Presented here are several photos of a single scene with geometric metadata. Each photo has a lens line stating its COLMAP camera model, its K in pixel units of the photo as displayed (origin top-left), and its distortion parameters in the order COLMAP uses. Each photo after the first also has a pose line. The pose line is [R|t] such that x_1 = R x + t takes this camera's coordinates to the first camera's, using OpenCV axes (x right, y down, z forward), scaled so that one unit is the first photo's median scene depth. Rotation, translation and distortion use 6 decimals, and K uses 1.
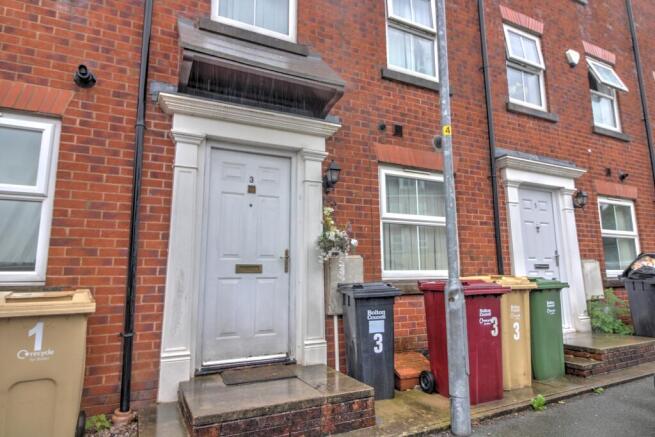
lens RADIAL K [[374.1, 0, 323.2], [0, 374.1, 217.2], [0, 0, 1]] dist [-0.001524, -0.003807]
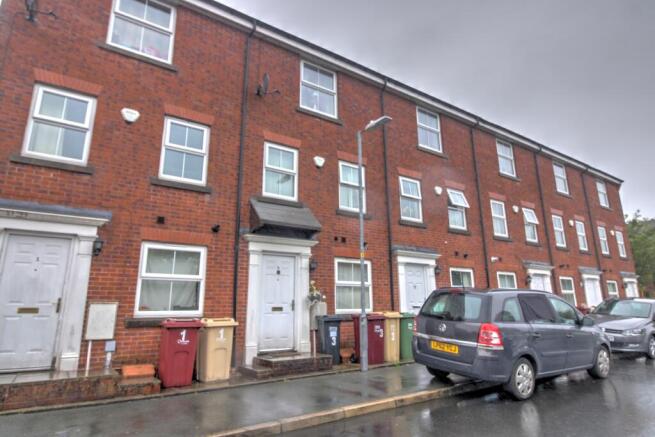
lens RADIAL K [[374.1, 0, 329.8], [0, 374.1, 215.4], [0, 0, 1]] dist [-0.001524, -0.003807]
pose [[0.987273, 0.036060, 0.154895, -0.237003], [-0.020601, 0.994746, -0.100277, -0.187098], [-0.157697, 0.095810, 0.982829, -1.216084]]
